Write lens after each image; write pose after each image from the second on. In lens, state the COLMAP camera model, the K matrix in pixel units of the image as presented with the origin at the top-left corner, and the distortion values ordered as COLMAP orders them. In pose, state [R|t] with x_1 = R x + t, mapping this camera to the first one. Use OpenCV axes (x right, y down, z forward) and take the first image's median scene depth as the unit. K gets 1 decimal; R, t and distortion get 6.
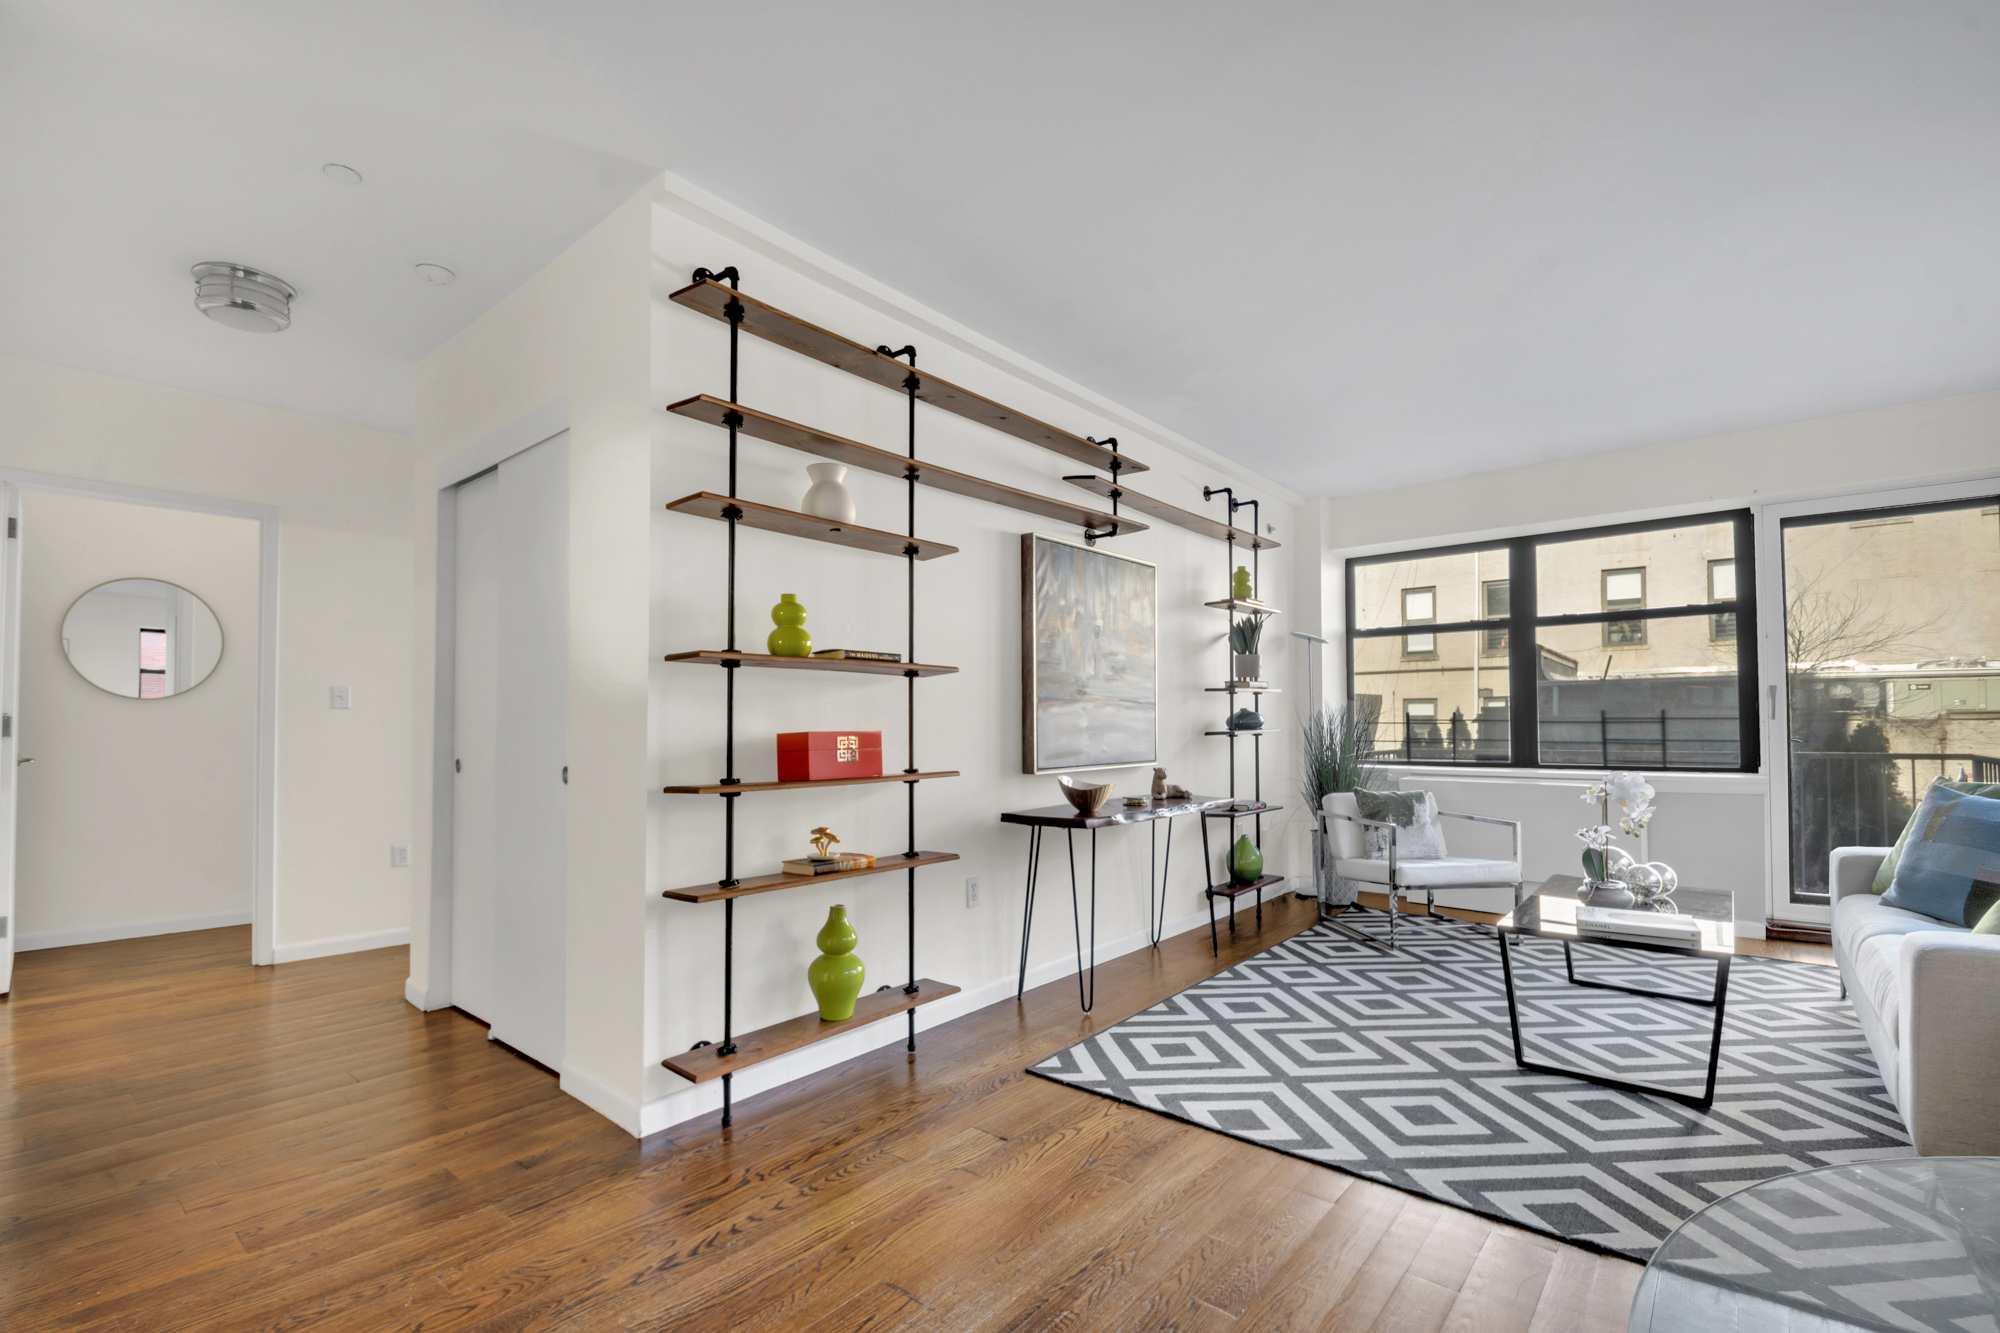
lens RADIAL K [[876.9, 0, 1010.1], [0, 876.9, 703.7], [0, 0, 1]] dist [0.014953, -0.019847]
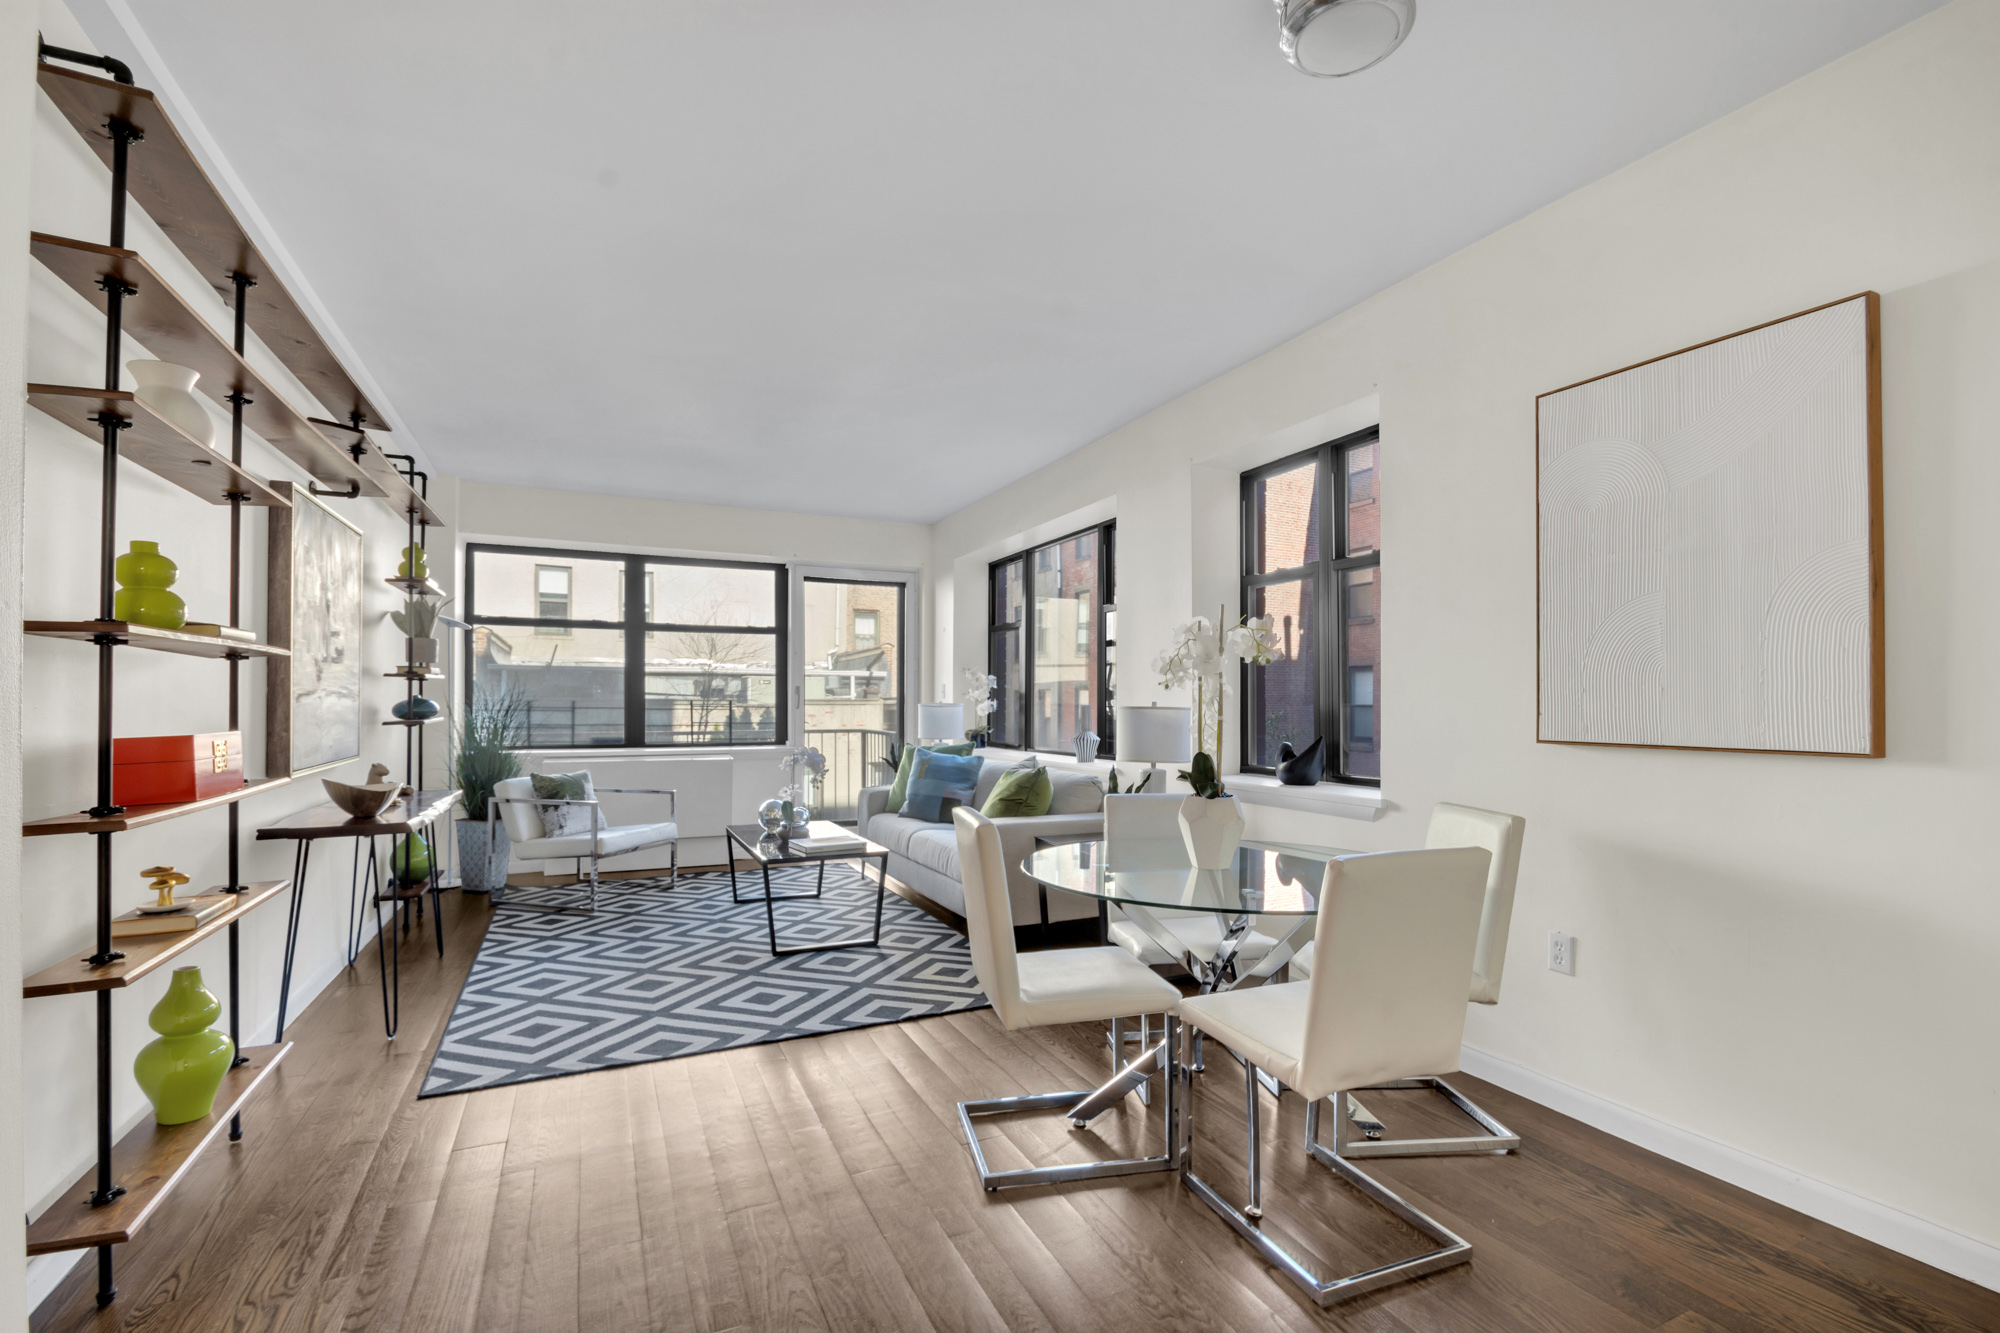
lens RADIAL K [[876.9, 0, 1010.1], [0, 876.9, 703.7], [0, 0, 1]] dist [0.014953, -0.019847]
pose [[0.419193, 0.006559, 0.907873, -0.362898], [-0.028026, 0.999591, 0.005718, -0.010316], [-0.907464, -0.027841, 0.419206, 0.043743]]
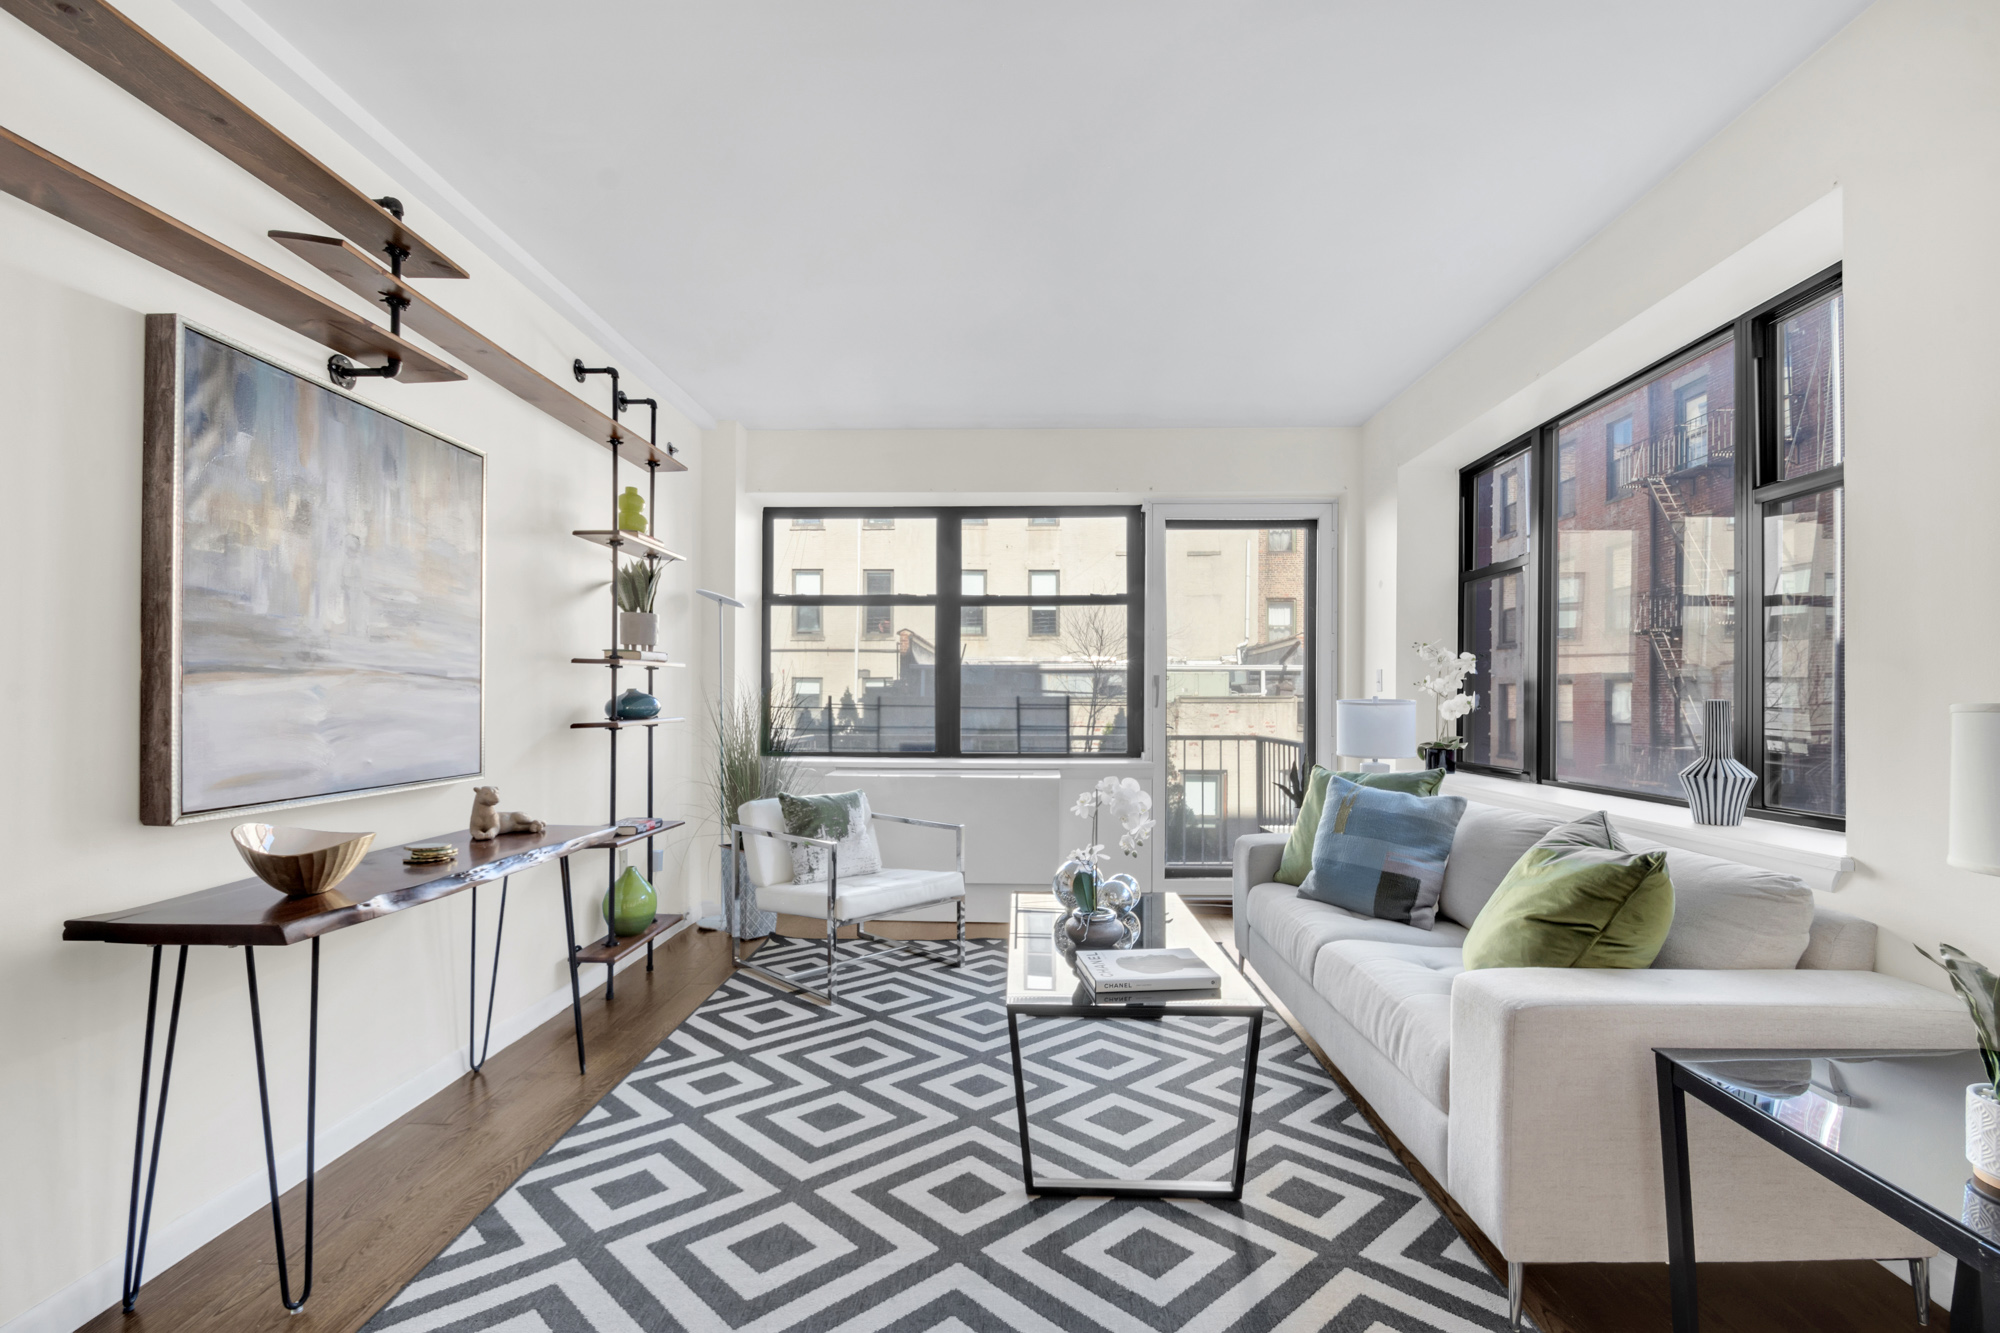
lens RADIAL K [[876.9, 0, 1010.1], [0, 876.9, 703.7], [0, 0, 1]] dist [0.014953, -0.019847]
pose [[0.782892, 0.005461, 0.622134, 0.074392], [-0.022396, 0.999561, 0.019410, -0.003783], [-0.621754, -0.029130, 0.782670, 0.296477]]
